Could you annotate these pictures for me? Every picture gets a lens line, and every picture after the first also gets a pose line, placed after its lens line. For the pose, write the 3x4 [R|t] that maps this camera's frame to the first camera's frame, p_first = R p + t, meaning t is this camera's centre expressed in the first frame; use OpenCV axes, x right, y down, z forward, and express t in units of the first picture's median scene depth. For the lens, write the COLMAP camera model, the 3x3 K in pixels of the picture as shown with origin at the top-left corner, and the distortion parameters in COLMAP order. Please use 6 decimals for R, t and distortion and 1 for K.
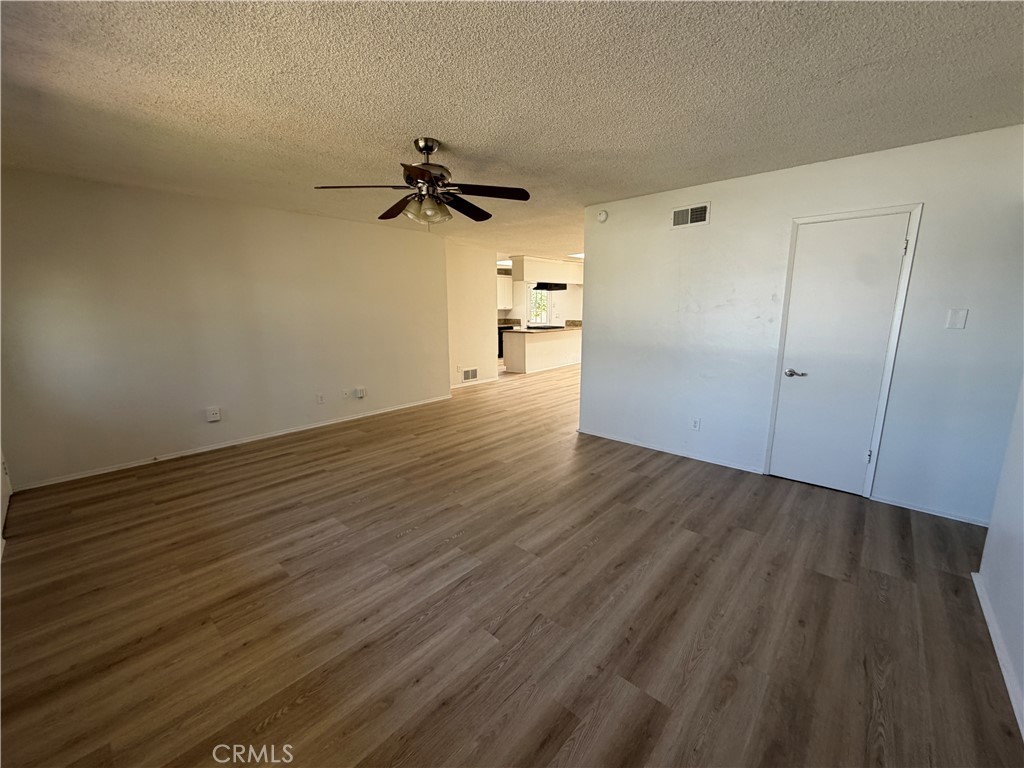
lens RADIAL K [[409.2, 0, 506.5], [0, 409.2, 382.9], [0, 0, 1]] dist [0.000529, 0.001064]
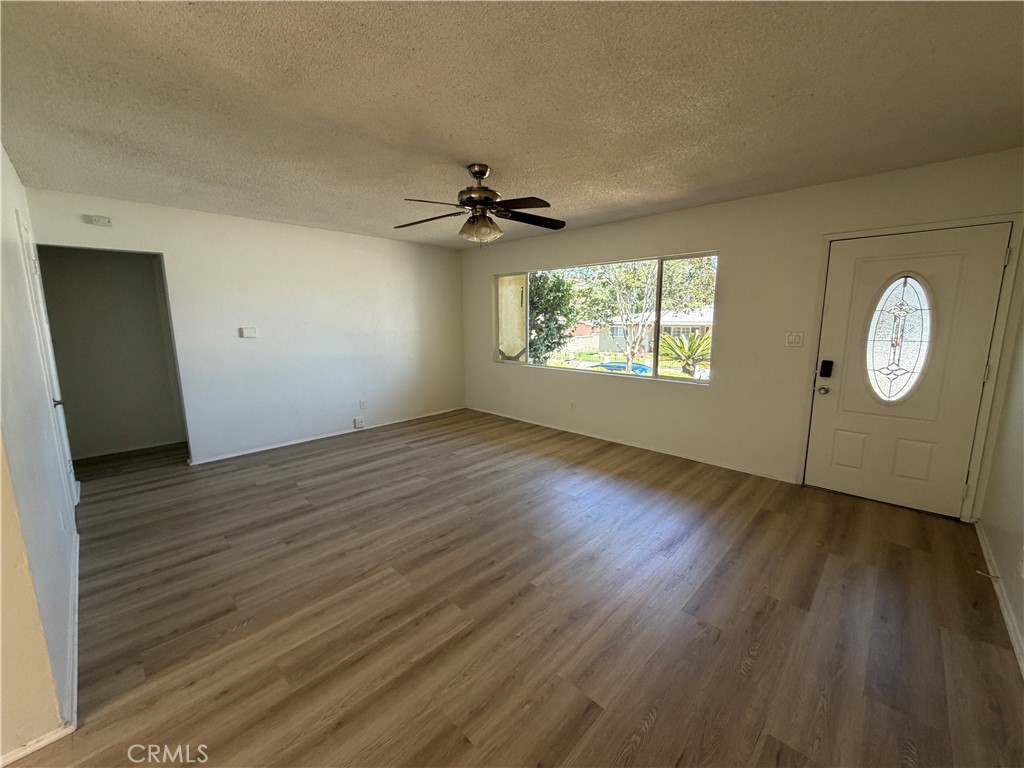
lens RADIAL K [[409.2, 0, 509.9], [0, 409.2, 381.7], [0, 0, 1]] dist [0.000529, 0.001064]
pose [[-0.999624, 0.007703, 0.026328, -0.274758], [0.016145, 0.941144, 0.337620, -0.381613], [-0.022178, 0.337918, -0.940914, 2.020456]]
